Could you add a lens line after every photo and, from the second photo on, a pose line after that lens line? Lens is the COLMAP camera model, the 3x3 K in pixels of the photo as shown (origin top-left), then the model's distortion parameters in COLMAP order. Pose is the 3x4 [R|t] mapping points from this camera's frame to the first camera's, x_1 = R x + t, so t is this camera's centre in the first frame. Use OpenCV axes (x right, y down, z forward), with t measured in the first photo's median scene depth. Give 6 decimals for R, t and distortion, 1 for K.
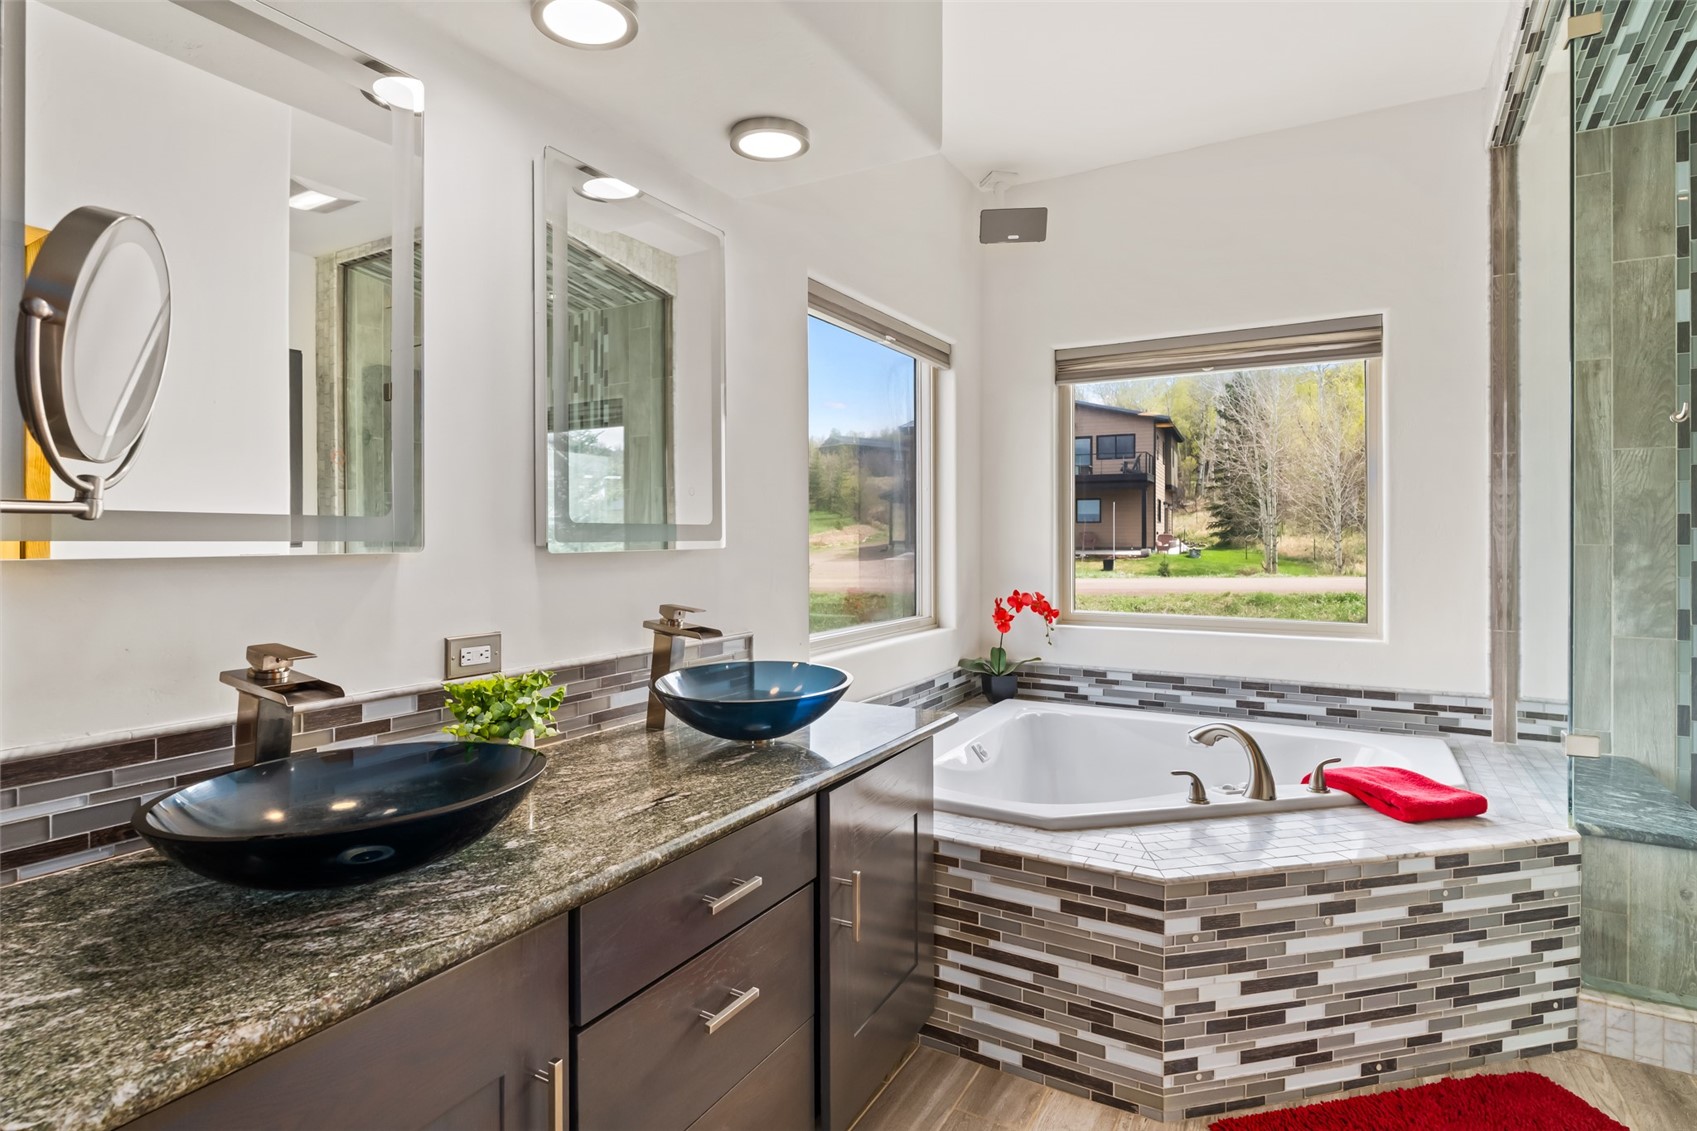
lens RADIAL K [[853.9, 0, 850.3], [0, 853.9, 537.9], [0, 0, 1]] dist [-0.009403, 0.002327]
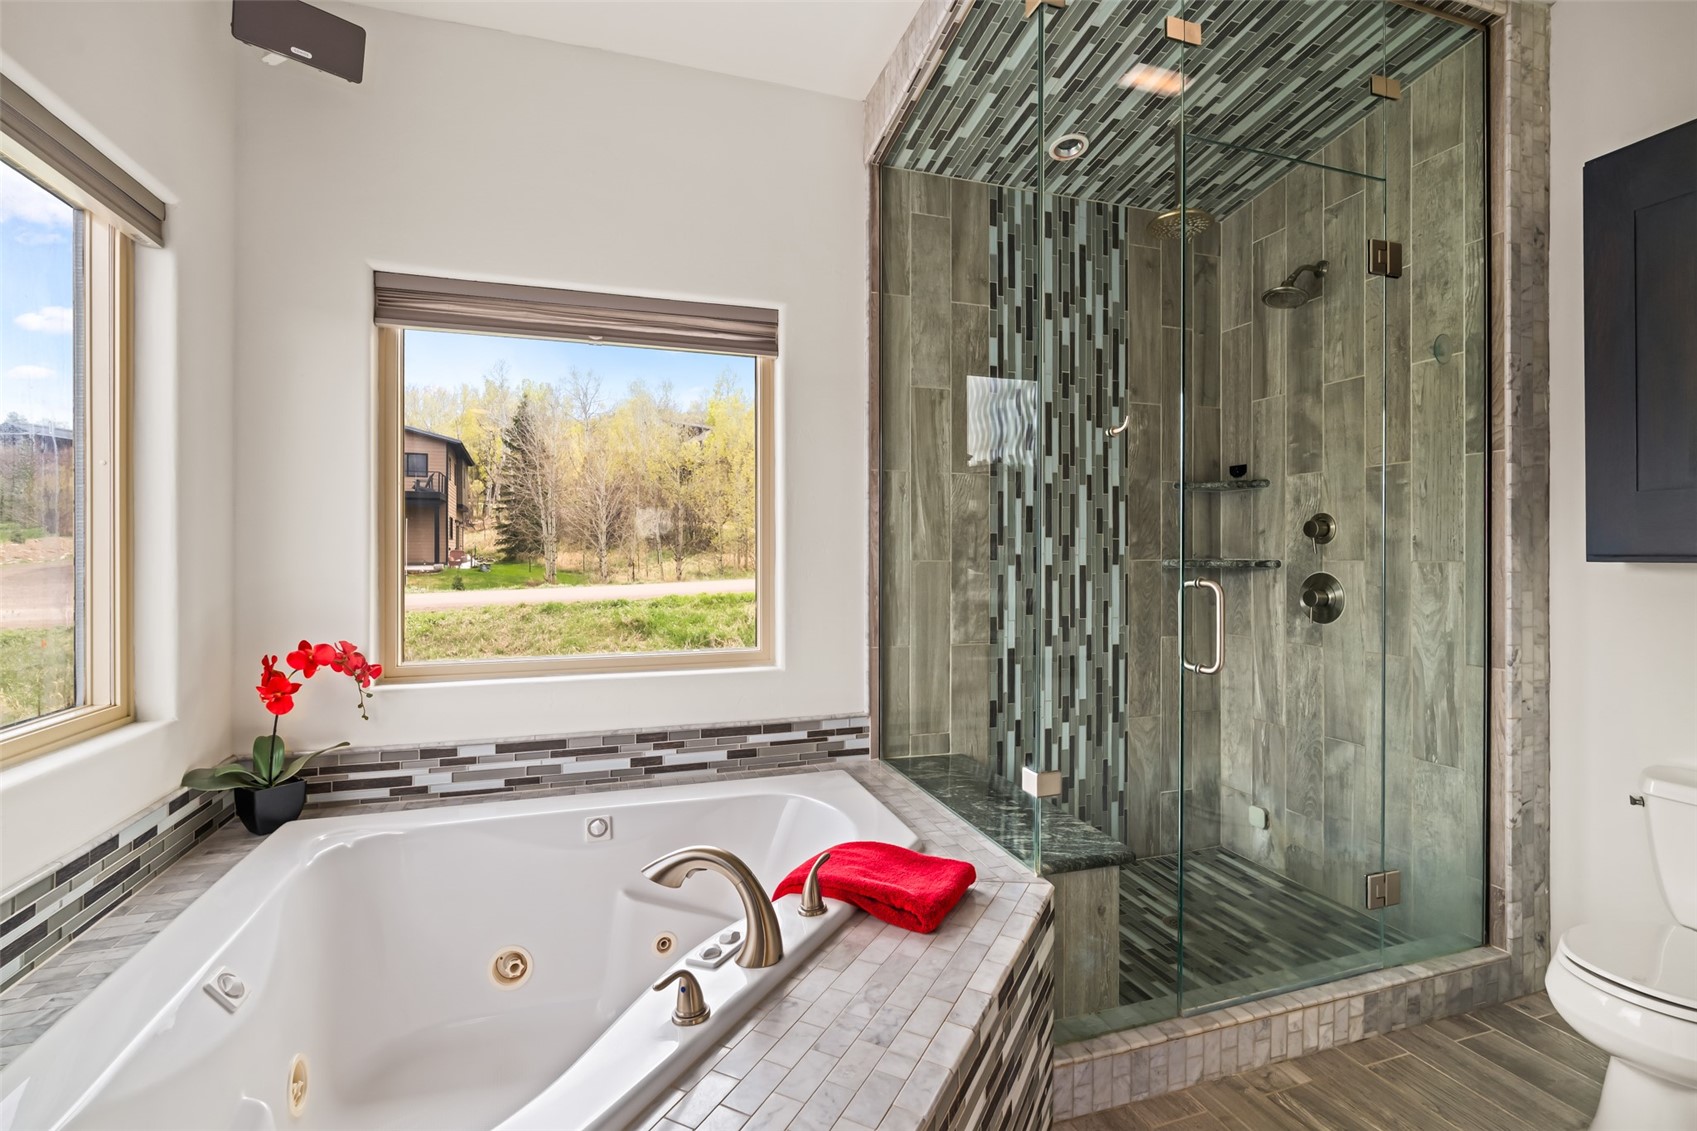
lens RADIAL K [[739.0, 0, 796.8], [0, 739.0, 552.5], [0, 0, 1]] dist [-0.007876, 0.002661]
pose [[0.701342, 0.000774, 0.712825, 0.067424], [0.000106, 0.999999, -0.001190, -0.001184], [-0.712825, 0.000911, 0.701341, 0.388631]]
